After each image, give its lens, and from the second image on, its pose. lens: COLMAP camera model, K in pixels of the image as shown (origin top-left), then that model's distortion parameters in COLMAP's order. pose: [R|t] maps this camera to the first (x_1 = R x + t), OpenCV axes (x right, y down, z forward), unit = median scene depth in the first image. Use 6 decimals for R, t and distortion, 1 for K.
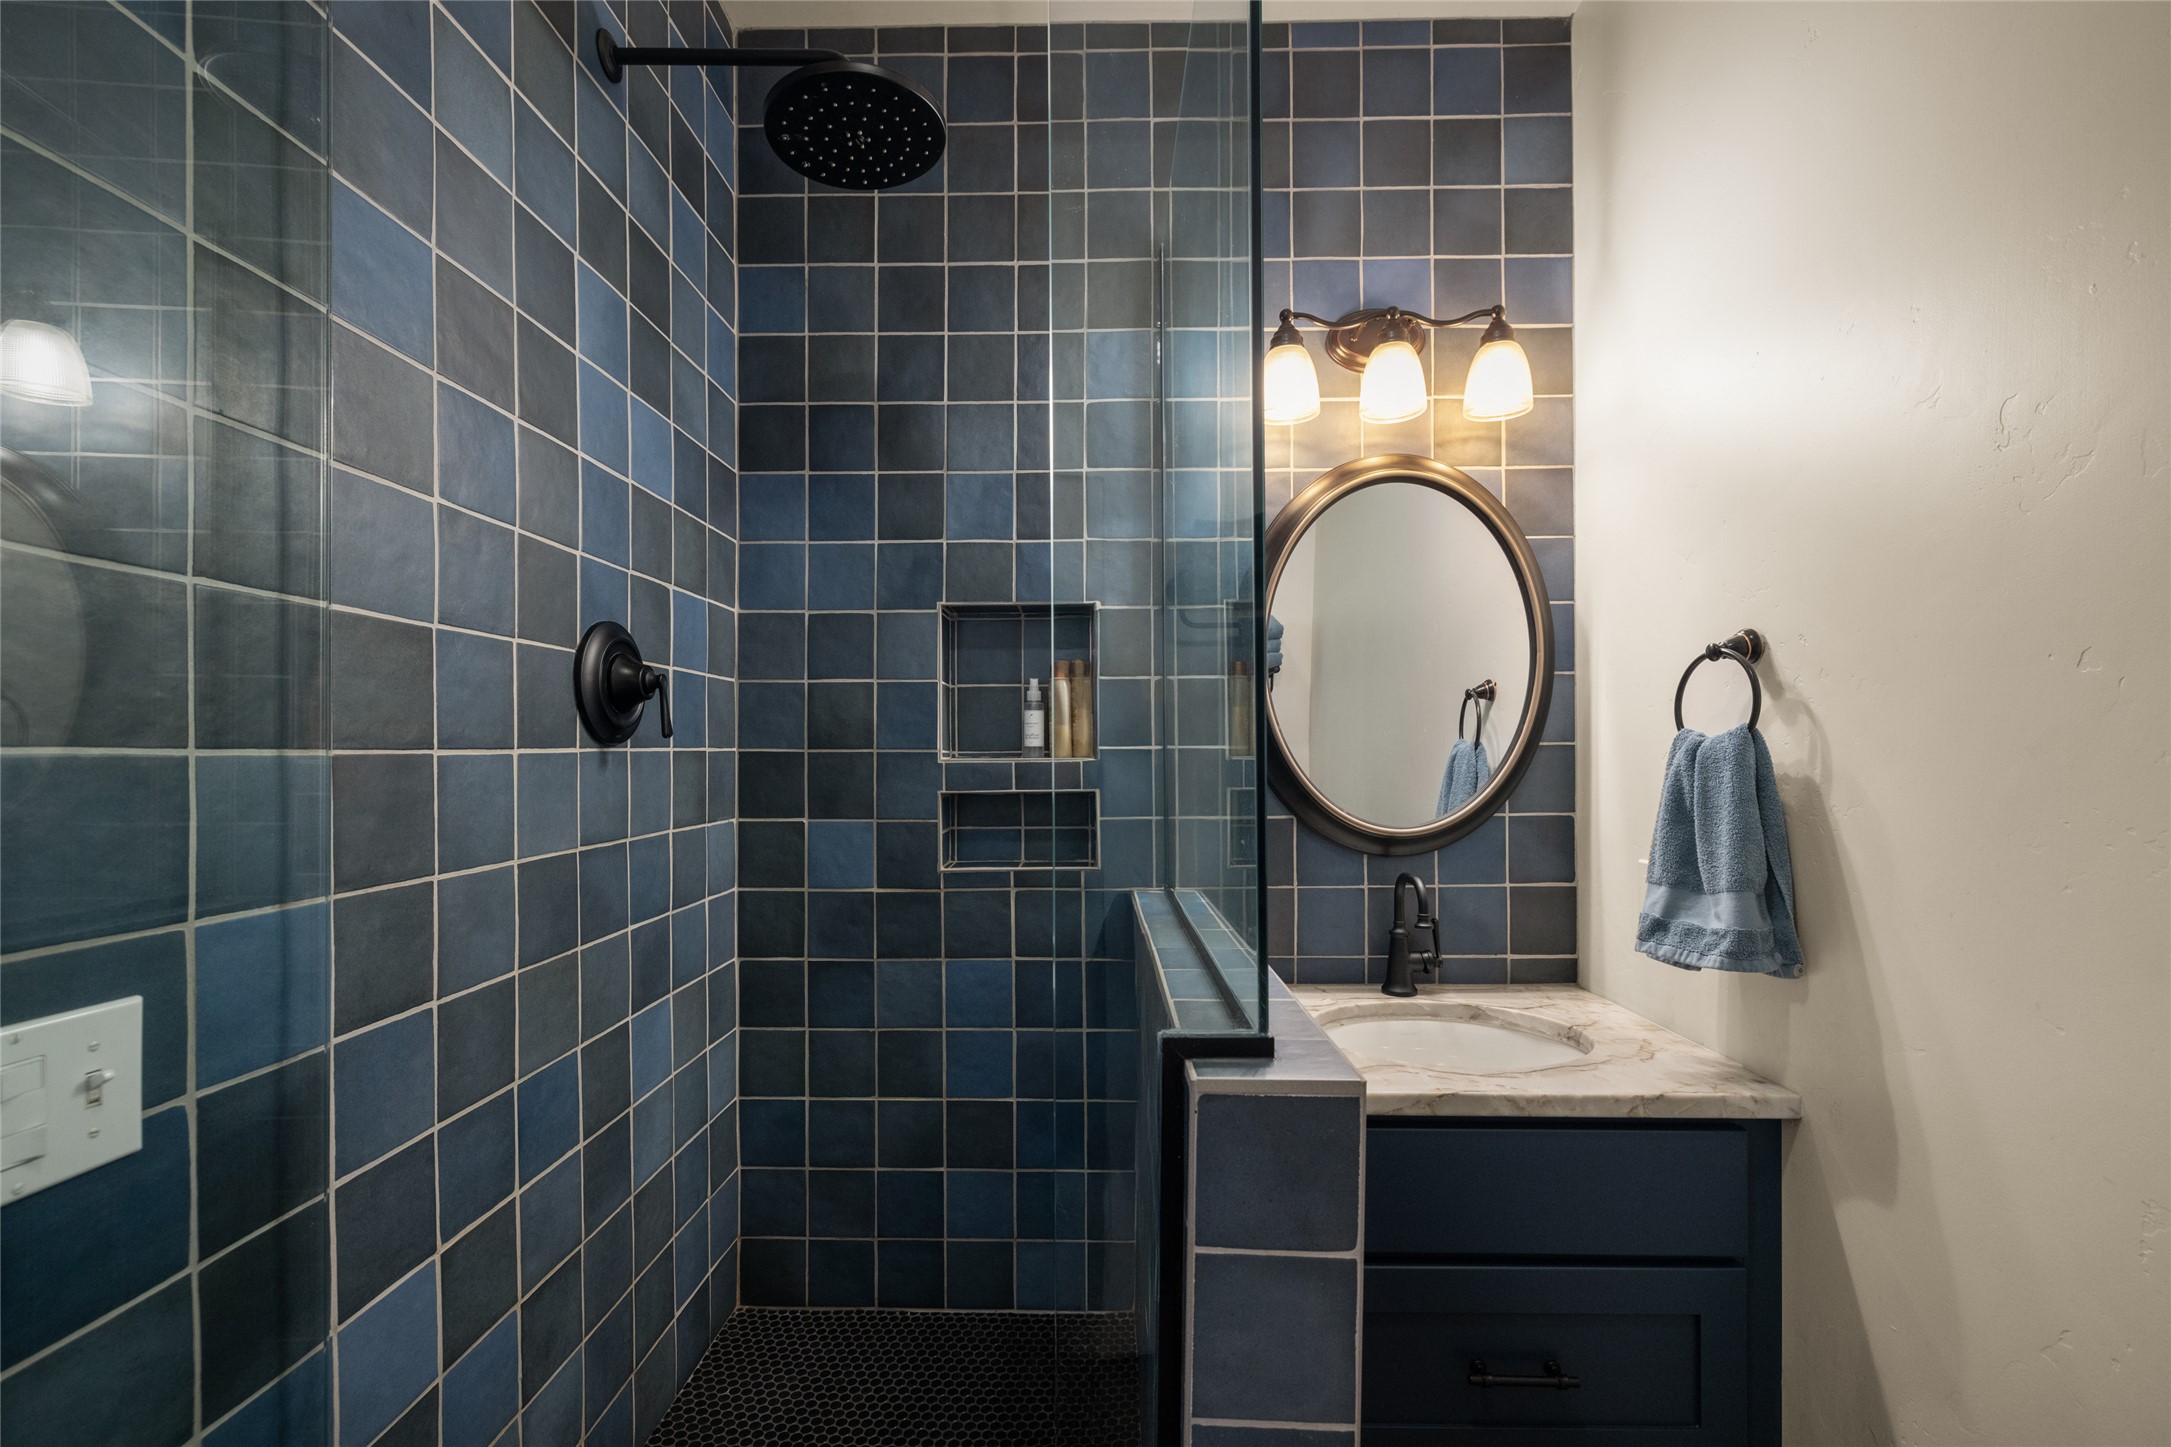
lens RADIAL K [[936.1, 0, 1080.4], [0, 936.1, 744.0], [0, 0, 1]] dist [-0.008584, 0.002381]
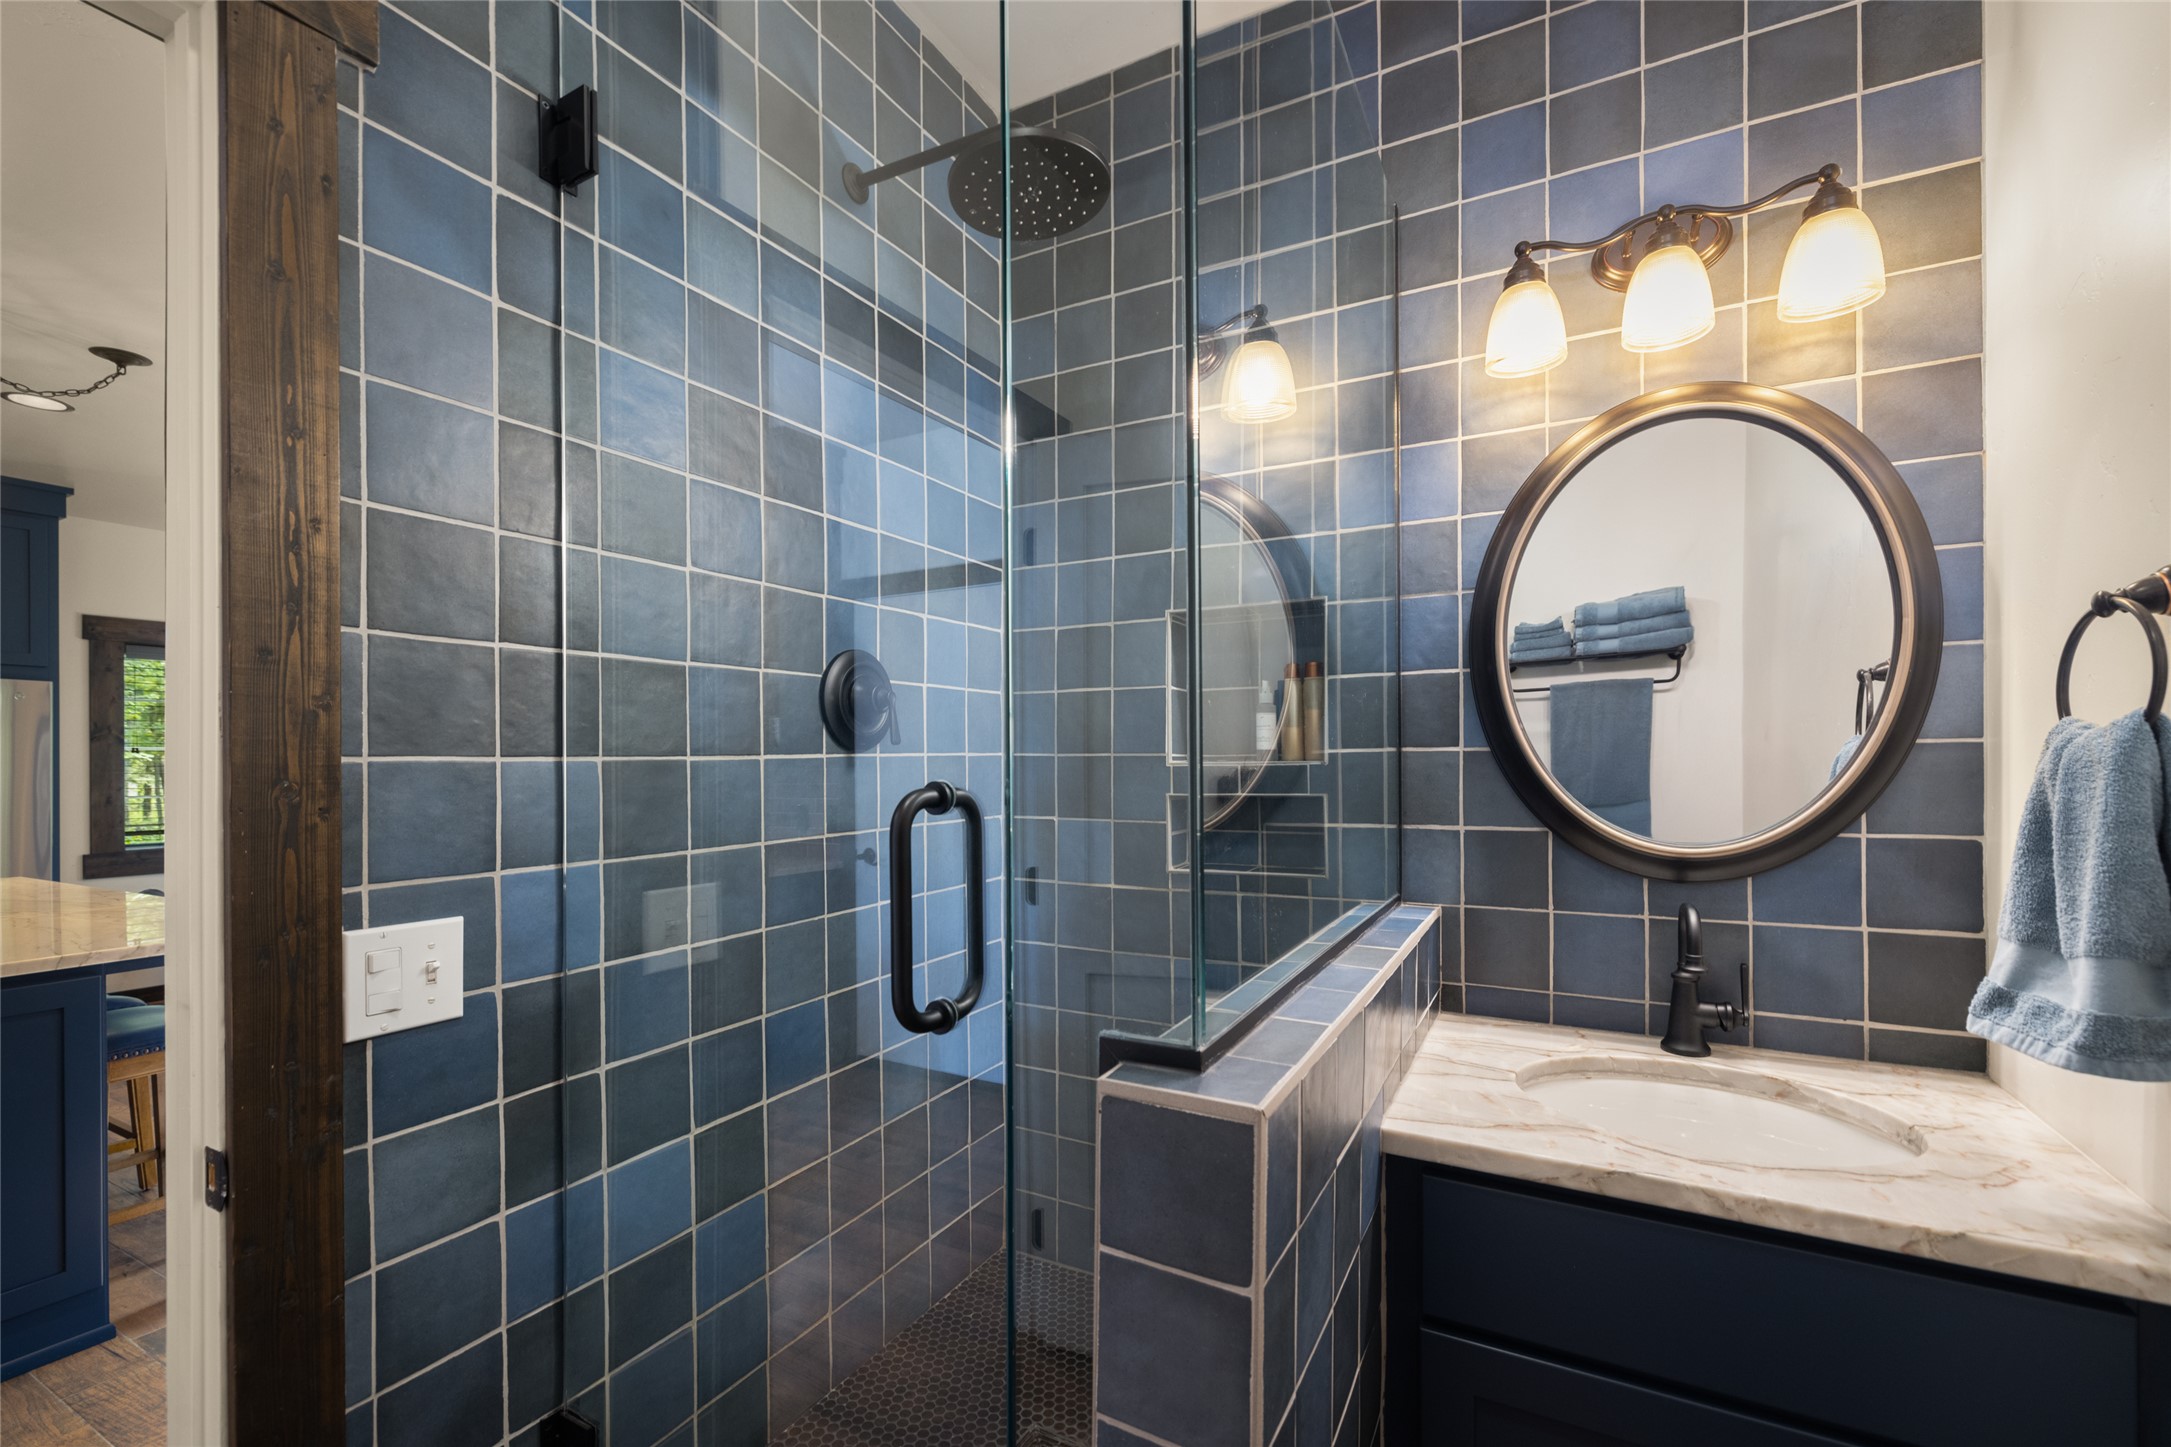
lens RADIAL K [[936.1, 0, 1065.2], [0, 936.1, 750.5], [0, 0, 1]] dist [-0.008584, 0.002381]
pose [[0.886332, -0.006798, -0.463001, 0.304351], [0.008530, 0.999962, 0.001646, 0.000141], [0.462972, -0.005408, 0.886356, 0.047187]]
